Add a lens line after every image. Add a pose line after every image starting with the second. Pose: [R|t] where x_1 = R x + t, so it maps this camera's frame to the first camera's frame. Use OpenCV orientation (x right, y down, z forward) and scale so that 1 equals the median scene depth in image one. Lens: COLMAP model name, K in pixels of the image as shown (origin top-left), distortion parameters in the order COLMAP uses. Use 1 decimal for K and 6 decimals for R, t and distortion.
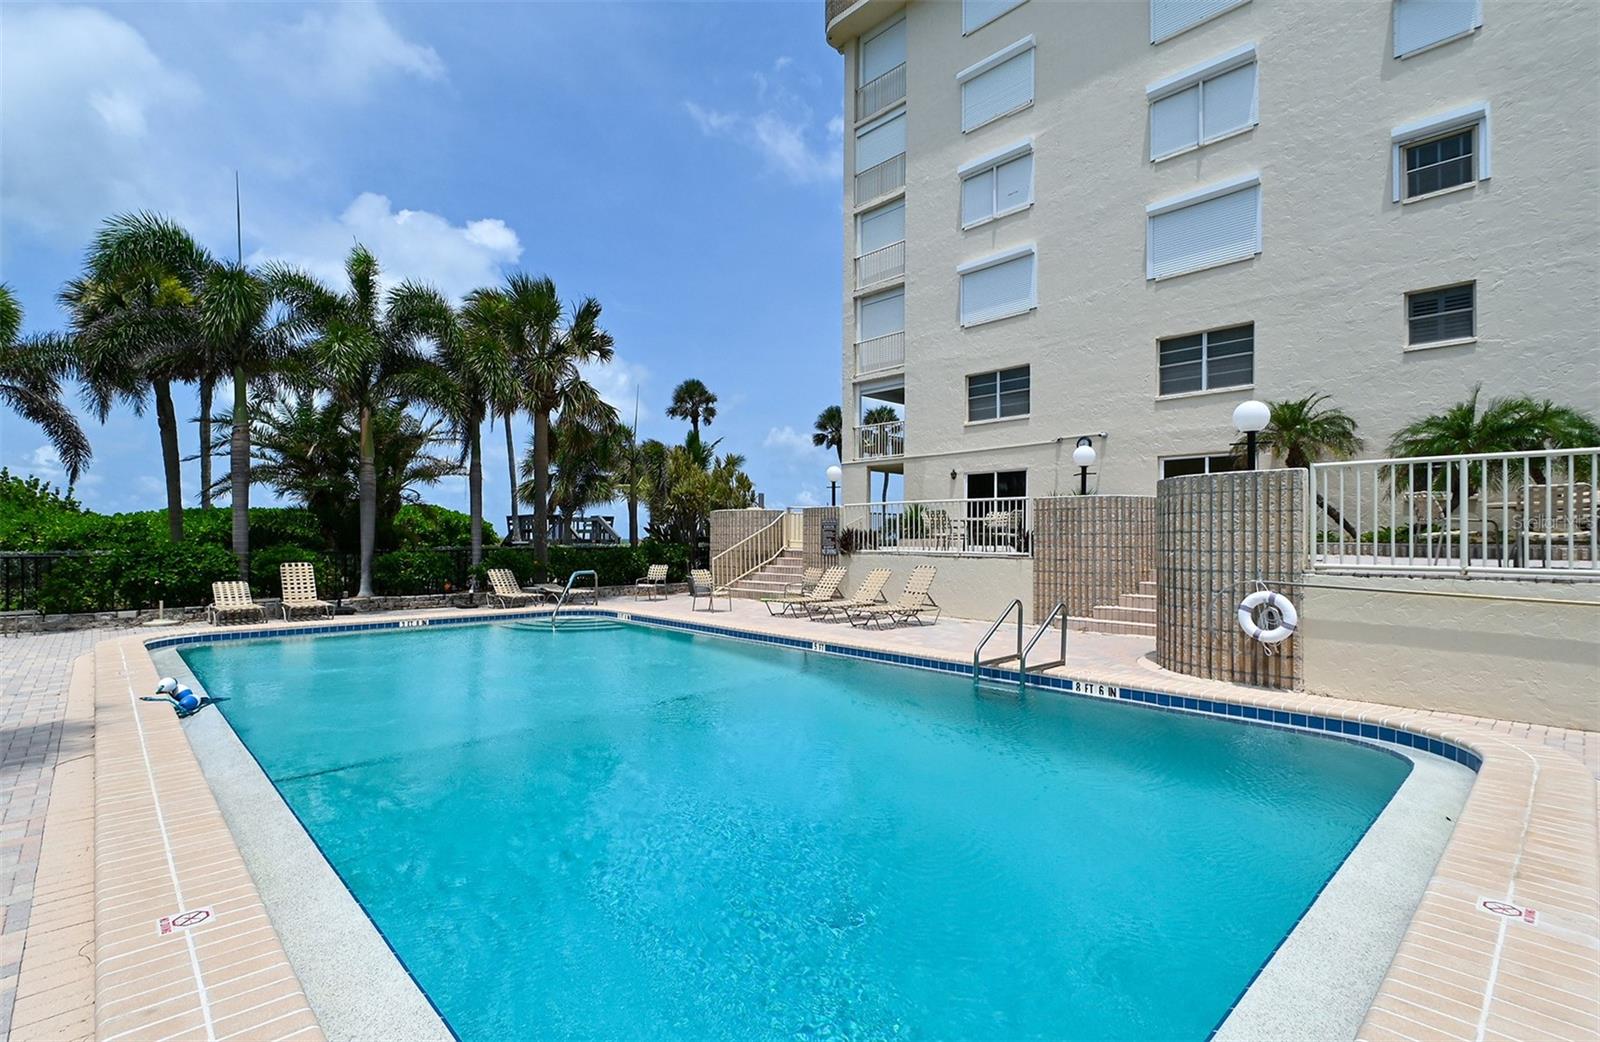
lens RADIAL K [[748.1, 0, 796.8], [0, 748.1, 530.1], [0, 0, 1]] dist [-0.019359, -0.000601]
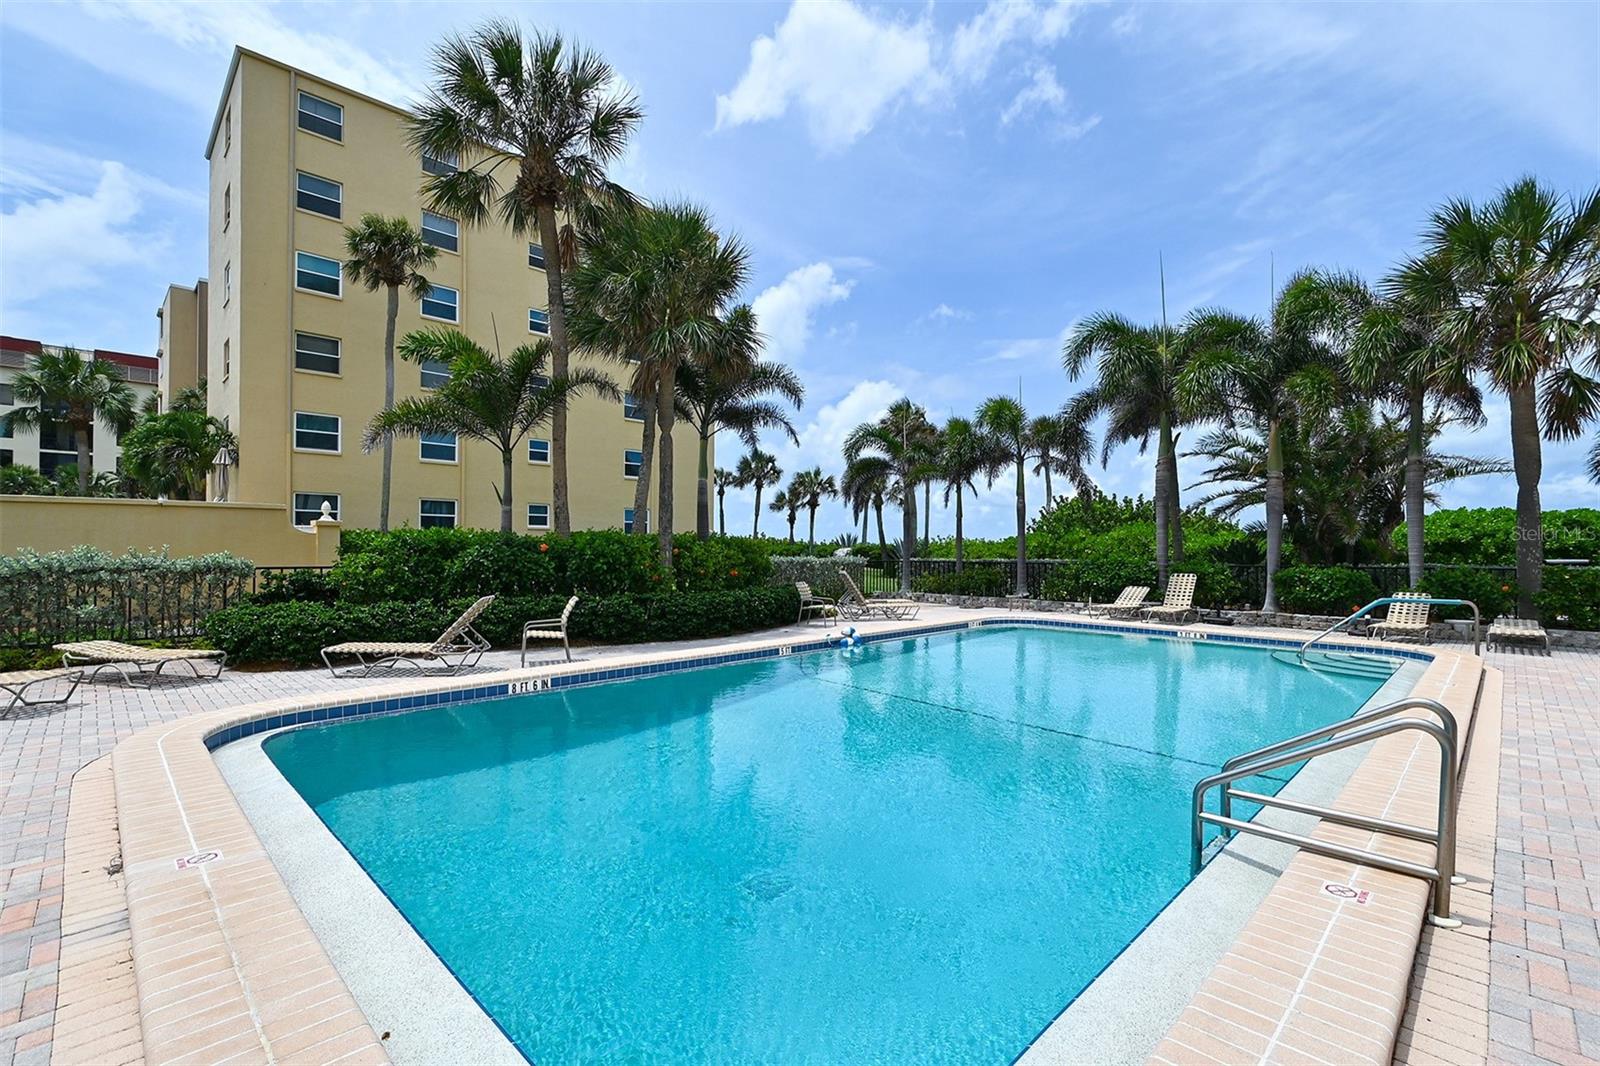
lens RADIAL K [[714.3, 0, 796.7], [0, 714.3, 542.0], [0, 0, 1]] dist [-0.005756, -0.001542]
pose [[0.037965, -0.004586, -0.999269, 0.422233], [0.001980, 0.999988, -0.004514, -0.001474], [0.999277, -0.001807, 0.037973, 0.374938]]
